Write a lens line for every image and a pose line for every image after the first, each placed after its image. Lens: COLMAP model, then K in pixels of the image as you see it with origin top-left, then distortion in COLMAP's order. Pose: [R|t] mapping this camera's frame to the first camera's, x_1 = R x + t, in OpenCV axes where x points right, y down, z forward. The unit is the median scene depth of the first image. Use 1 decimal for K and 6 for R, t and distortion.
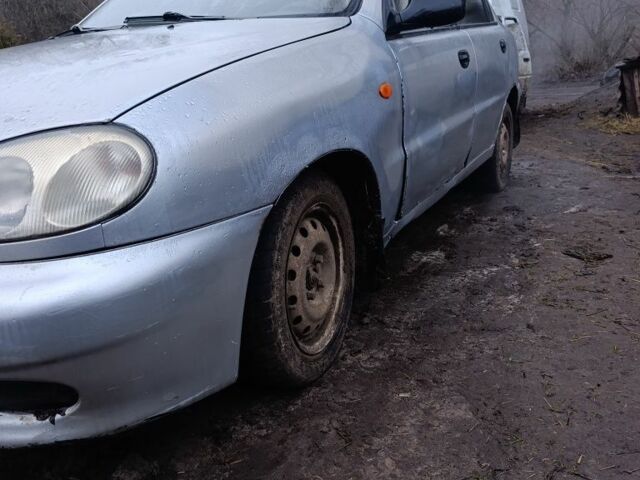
lens RADIAL K [[635.6, 0, 320.0], [0, 635.6, 240.0], [0, 0, 1]] dist [0.075402, -0.134146]
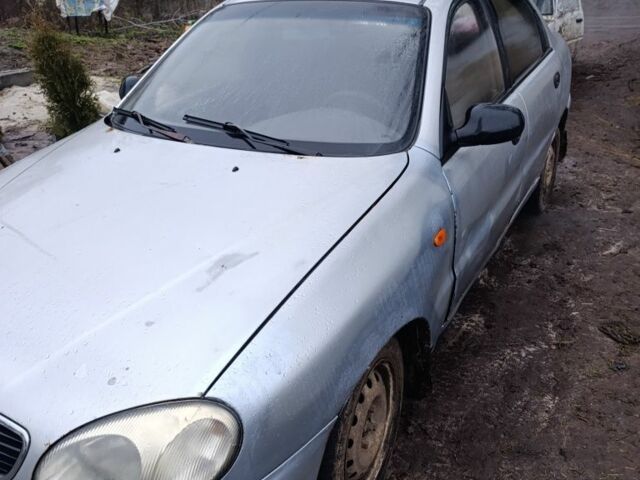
lens RADIAL K [[635.6, 0, 320.0], [0, 635.6, 240.0], [0, 0, 1]] dist [0.075402, -0.134146]
pose [[0.998781, 0.028897, -0.040025, -0.046448], [-0.021710, 0.985274, 0.169598, -0.364557], [0.044337, -0.168522, 0.984700, -0.029676]]
